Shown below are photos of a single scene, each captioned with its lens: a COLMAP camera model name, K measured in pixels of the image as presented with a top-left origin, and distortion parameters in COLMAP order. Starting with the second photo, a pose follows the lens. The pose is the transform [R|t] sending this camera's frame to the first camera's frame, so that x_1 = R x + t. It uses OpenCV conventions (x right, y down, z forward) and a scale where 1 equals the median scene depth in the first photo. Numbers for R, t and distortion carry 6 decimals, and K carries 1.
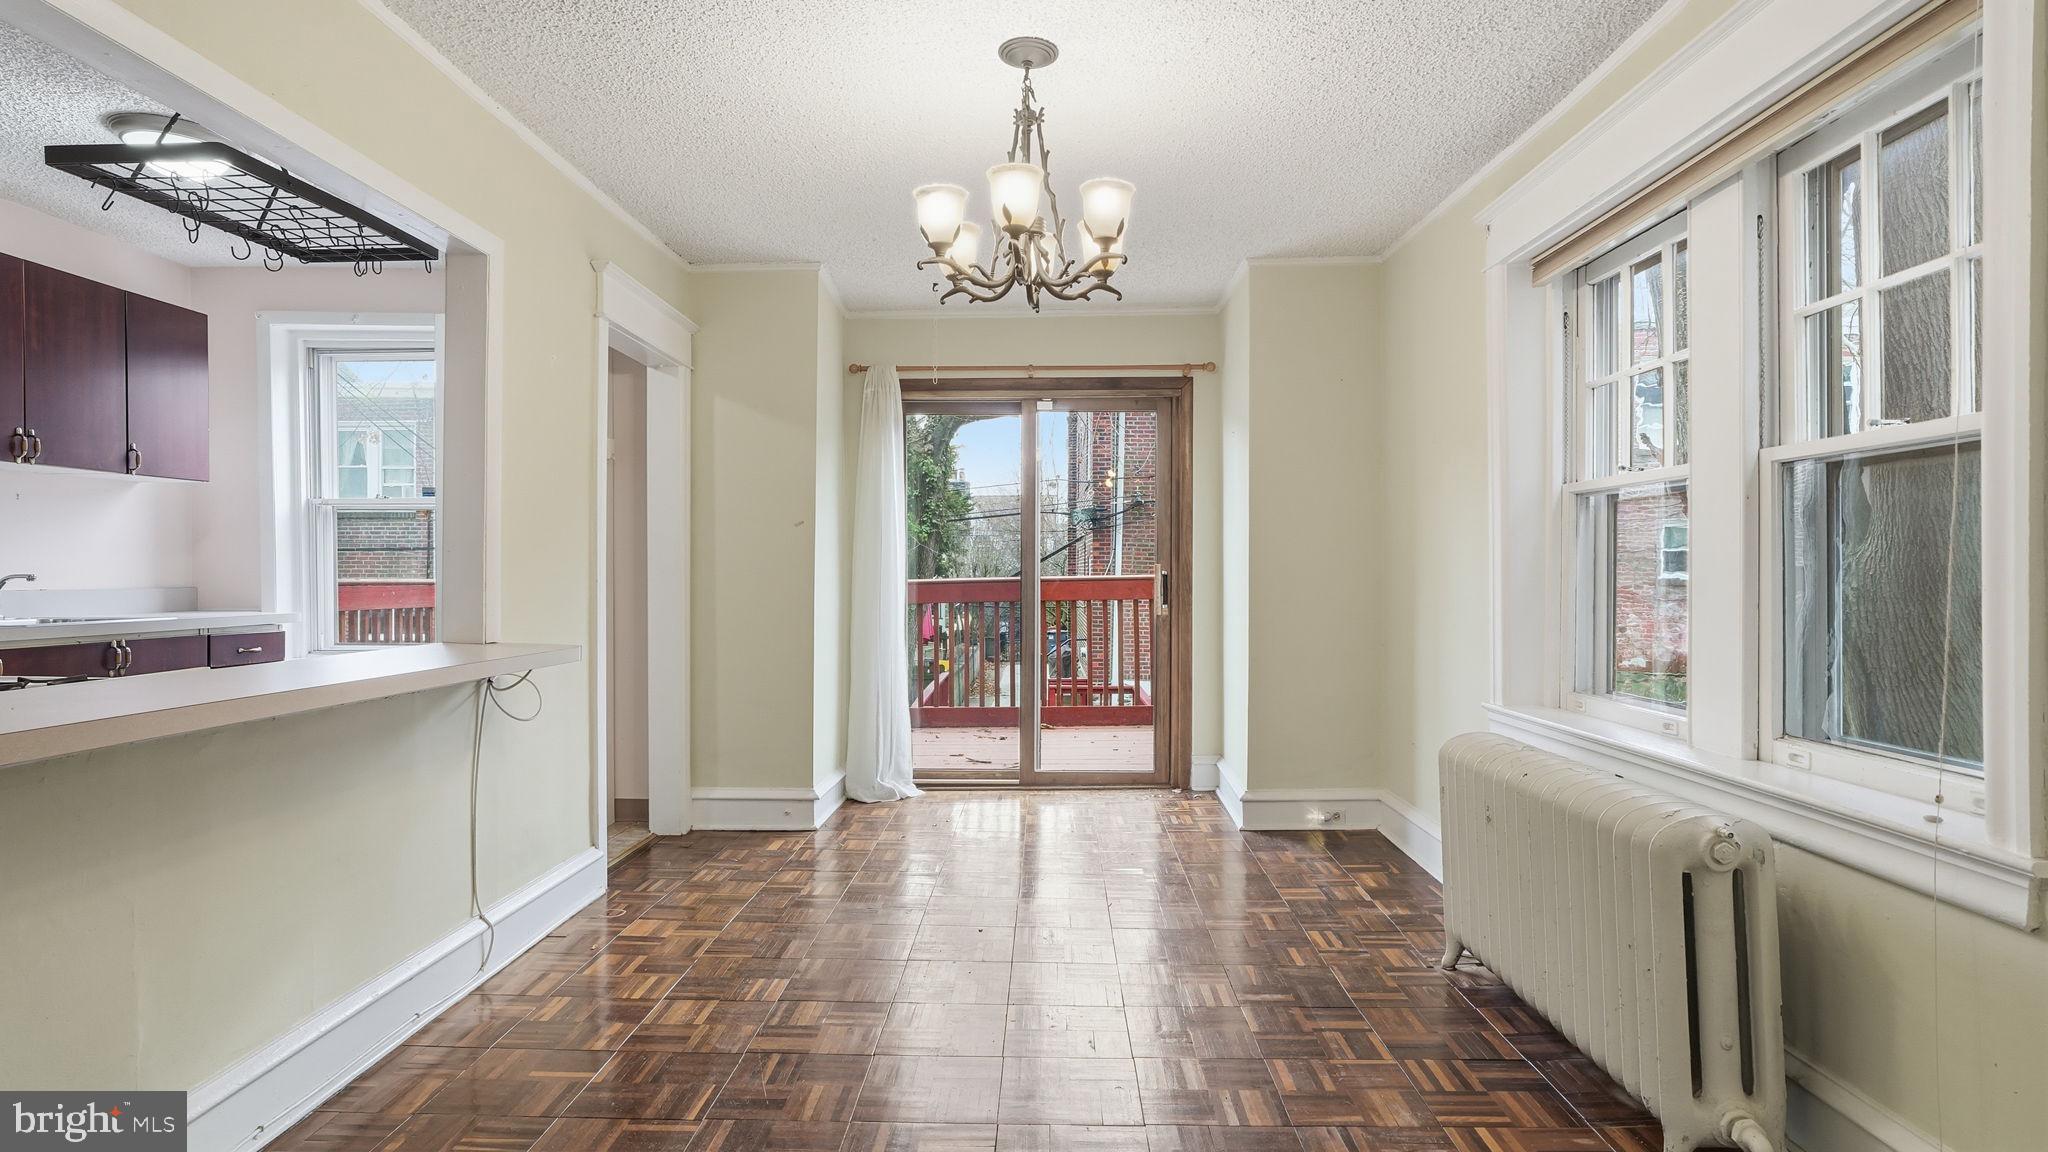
lens RADIAL K [[1087.3, 0, 1037.1], [0, 1087.3, 579.2], [0, 0, 1]] dist [-0.052215, 0.035081]
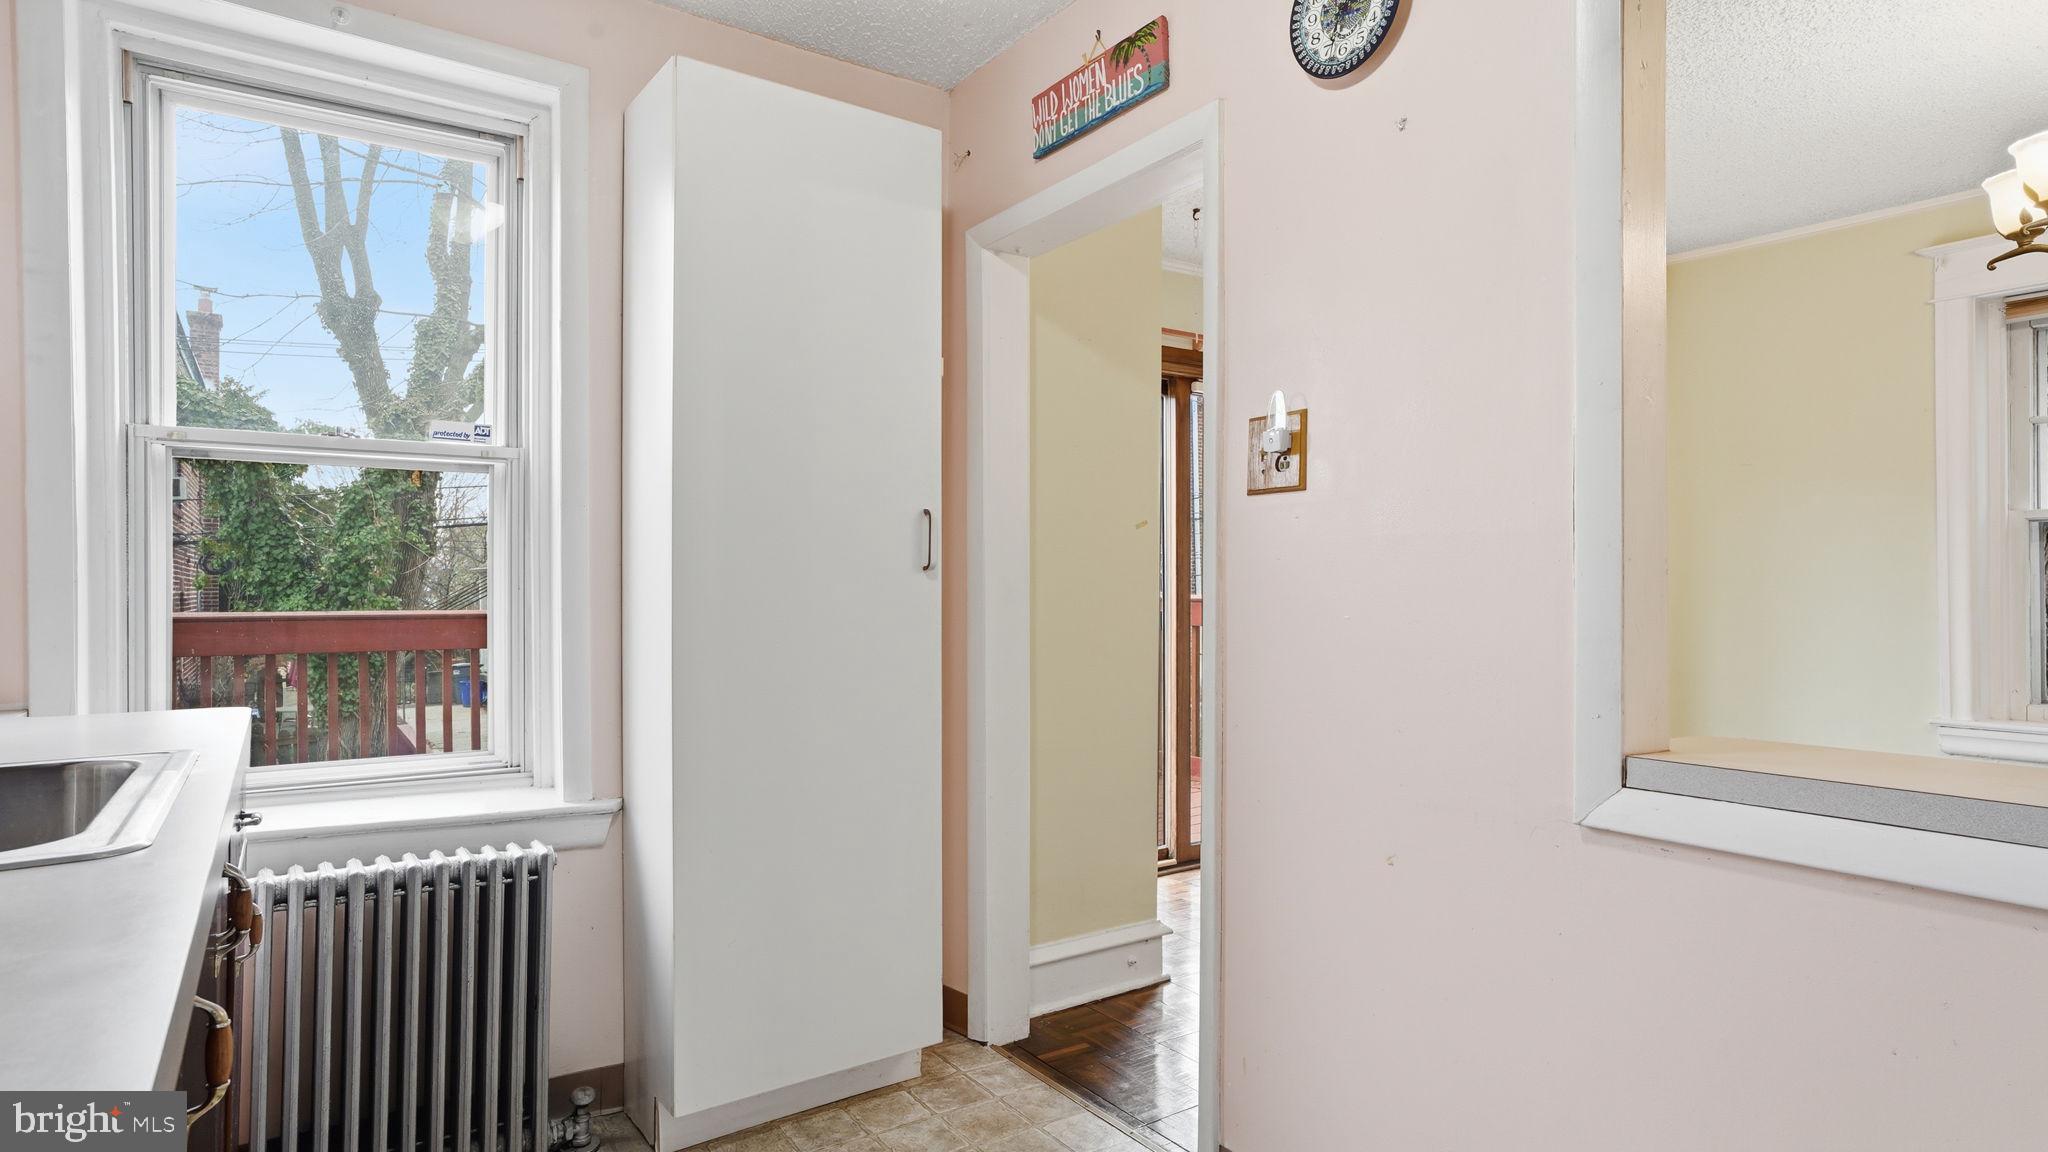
lens RADIAL K [[1087.3, 0, 1037.1], [0, 1087.3, 579.2], [0, 0, 1]] dist [-0.052215, 0.035081]
pose [[0.815230, 0.001913, 0.579134, -0.660738], [0.008435, 0.999849, -0.015176, -0.008355], [-0.579076, 0.017257, 0.815091, 0.494231]]
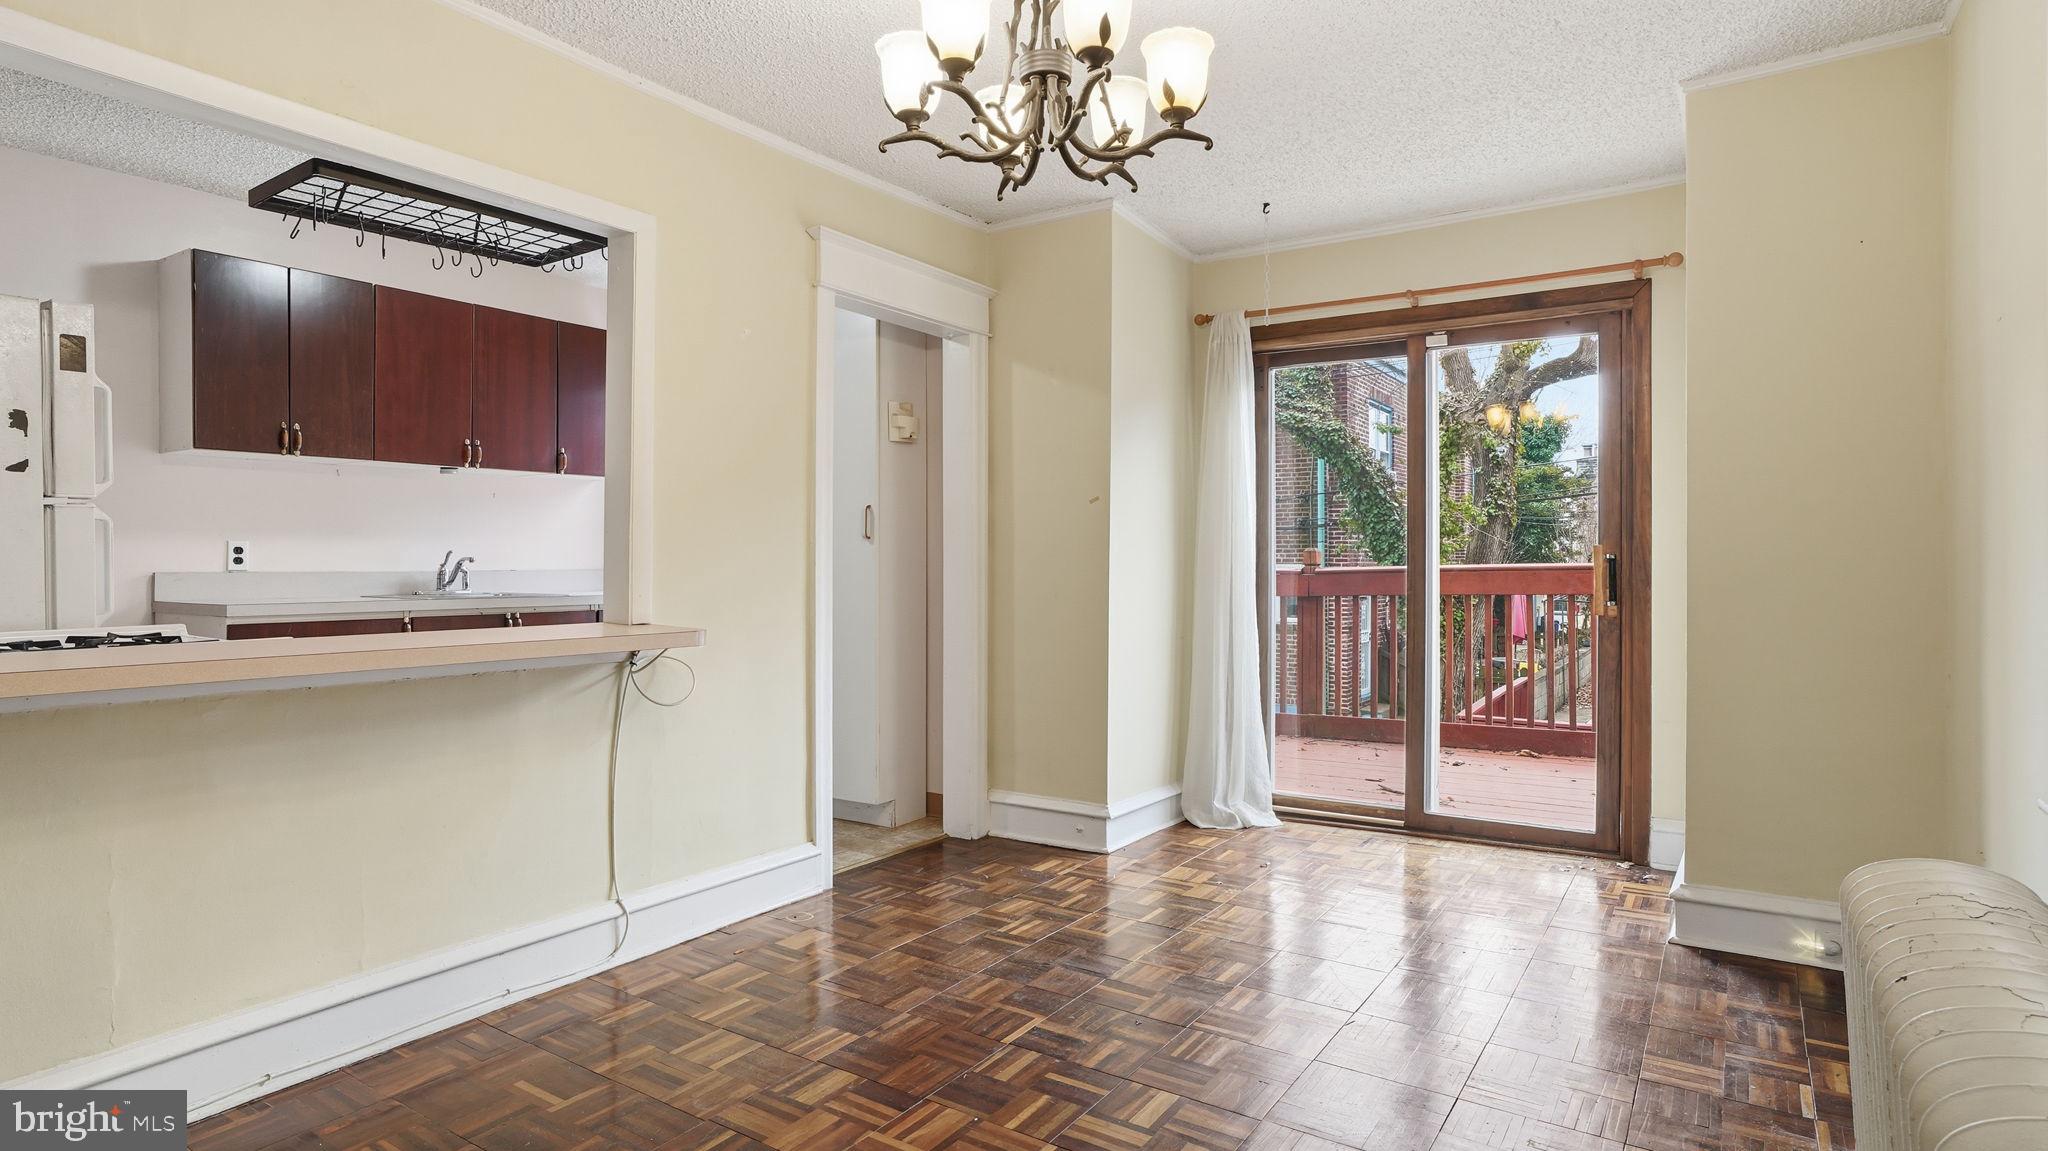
lens RADIAL K [[1103.4, 0, 1023.9], [0, 1103.4, 554.4], [0, 0, 1]] dist [-0.051765, 0.038318]
pose [[0.840698, -0.002816, -0.541497, 0.215199], [-0.004769, 0.999909, -0.012604, 0.003996], [0.541483, 0.013179, 0.840608, 0.222394]]
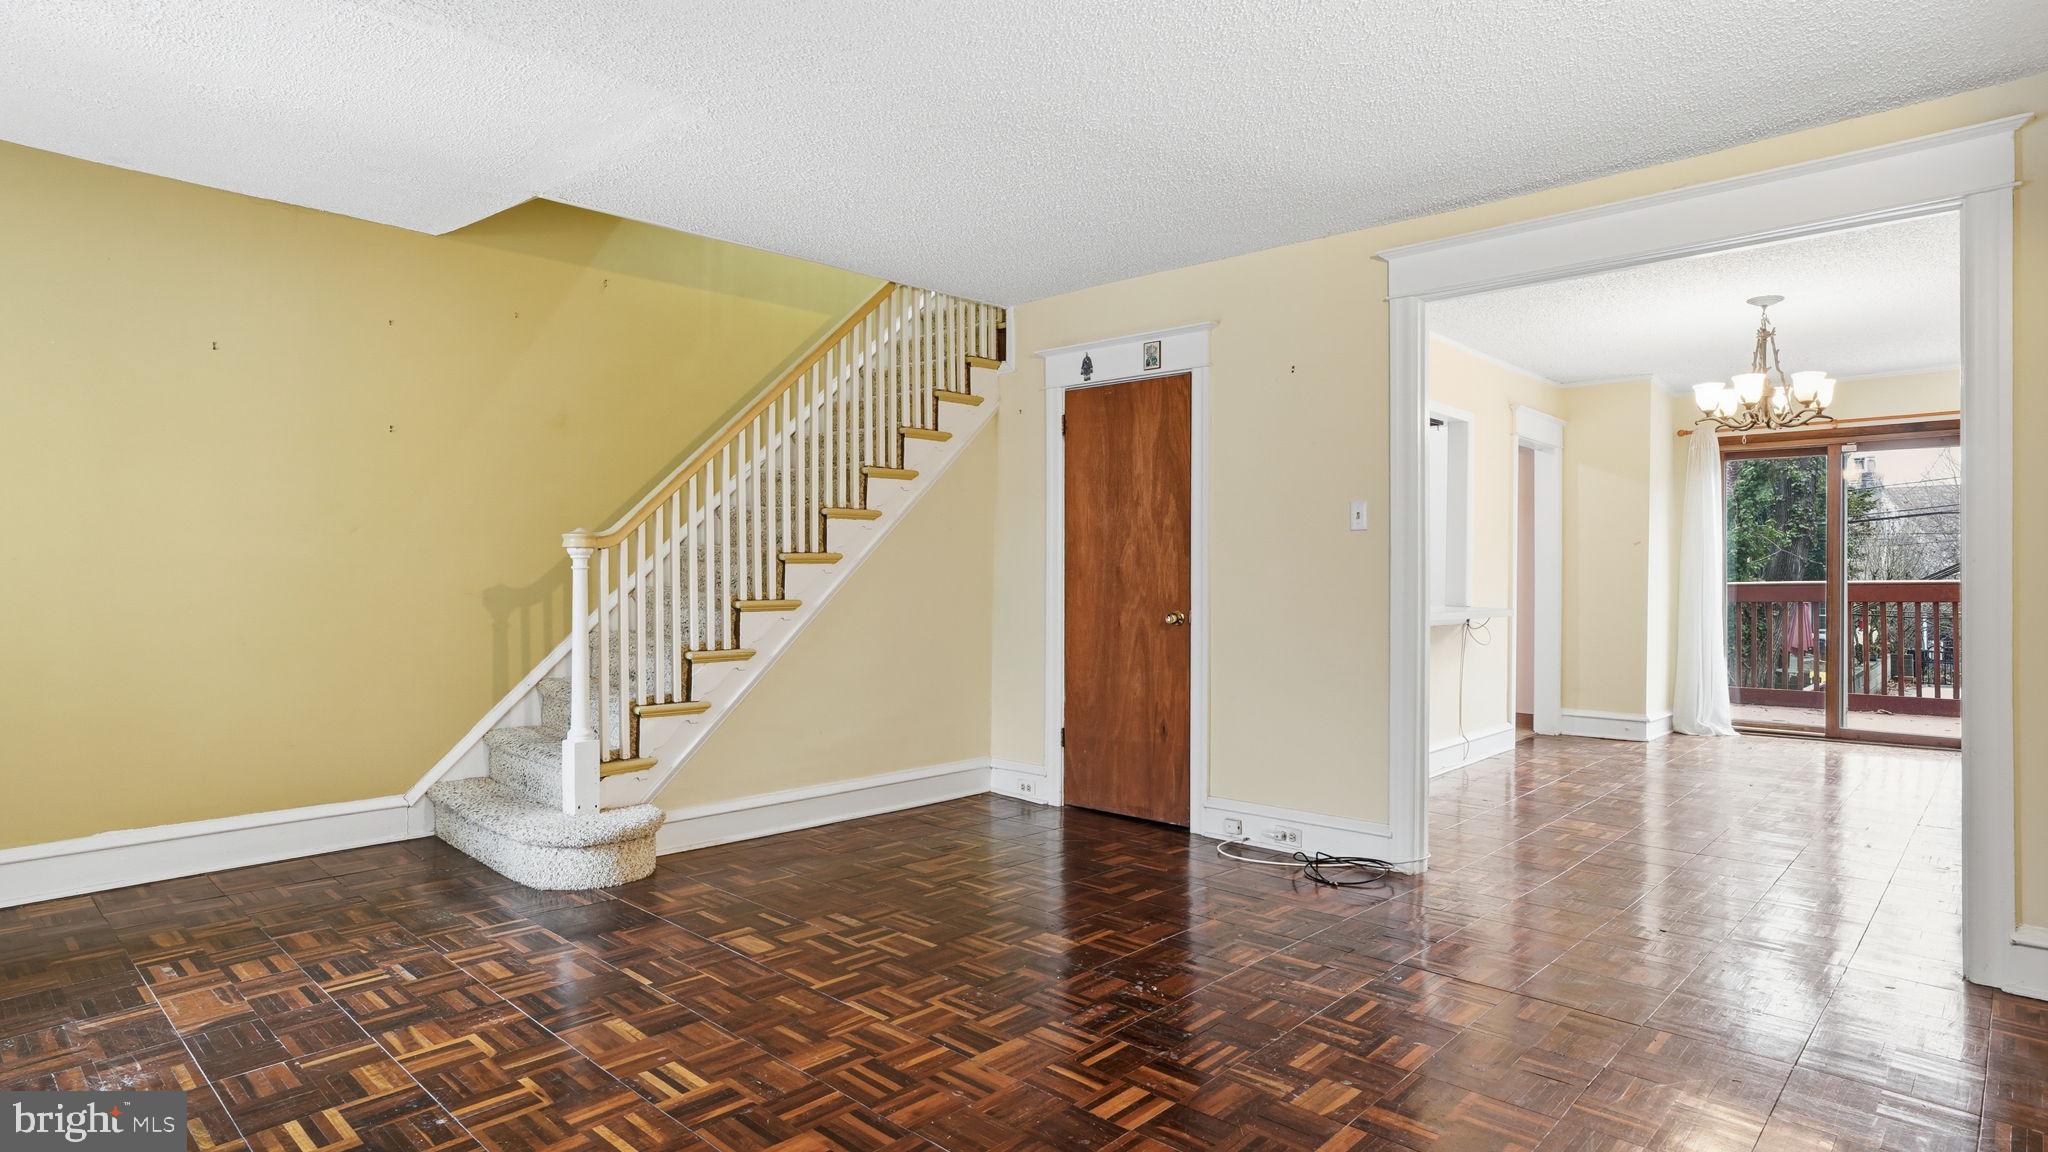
lens RADIAL K [[1082.5, 0, 1011.4], [0, 1082.5, 571.2], [0, 0, 1]] dist [-0.029690, 0.013991]
pose [[0.727226, 0.004158, -0.686386, 0.184490], [-0.011932, 0.999907, -0.006584, 0.009092], [0.686295, 0.012978, 0.727208, -0.730981]]
